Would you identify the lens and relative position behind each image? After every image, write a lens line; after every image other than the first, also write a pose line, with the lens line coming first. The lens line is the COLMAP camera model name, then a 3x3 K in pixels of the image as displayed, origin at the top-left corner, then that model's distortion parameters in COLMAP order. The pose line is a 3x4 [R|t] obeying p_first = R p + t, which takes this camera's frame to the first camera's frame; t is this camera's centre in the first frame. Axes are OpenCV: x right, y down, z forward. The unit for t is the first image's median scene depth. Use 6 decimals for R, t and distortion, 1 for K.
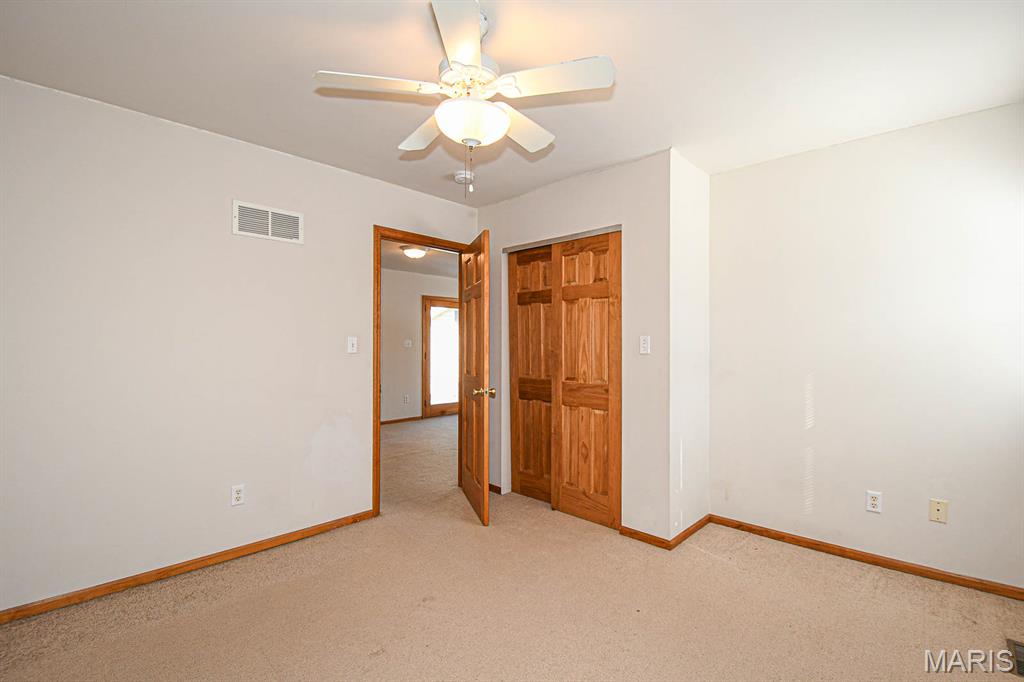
lens RADIAL K [[456.2, 0, 512.0], [0, 456.2, 341.0], [0, 0, 1]] dist [0.003282, -0.009884]
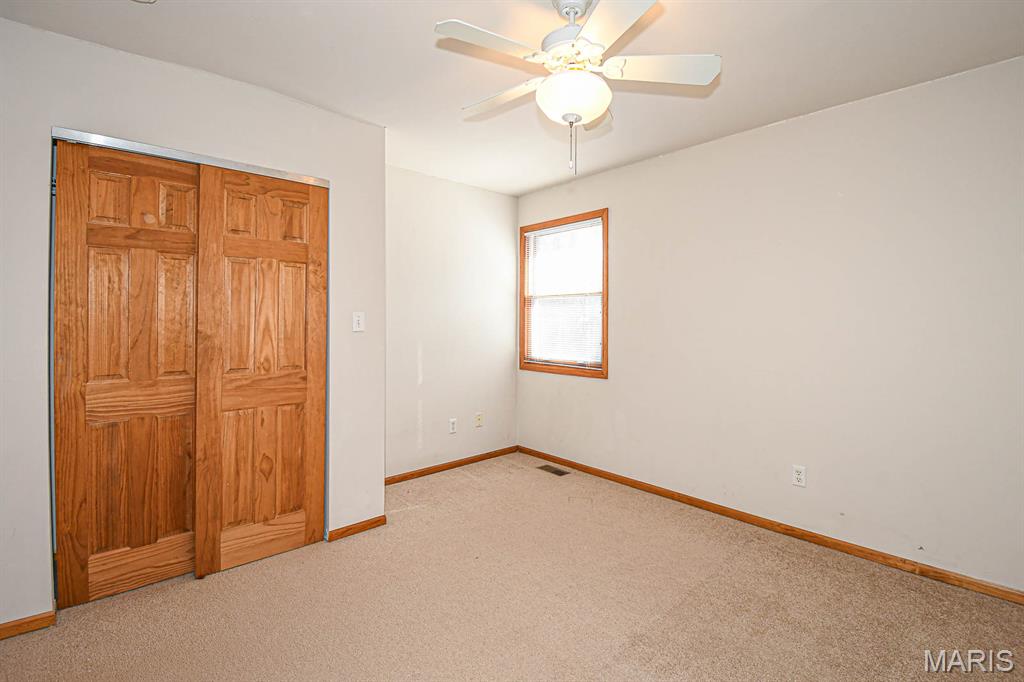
lens RADIAL K [[462.0, 0, 506.5], [0, 462.0, 322.5], [0, 0, 1]] dist [-0.002425, -0.000692]
pose [[0.079825, -0.003151, 0.996804, -0.566581], [-0.005338, 0.999979, 0.003589, 0.005116], [-0.996795, -0.005607, 0.079806, 0.566067]]
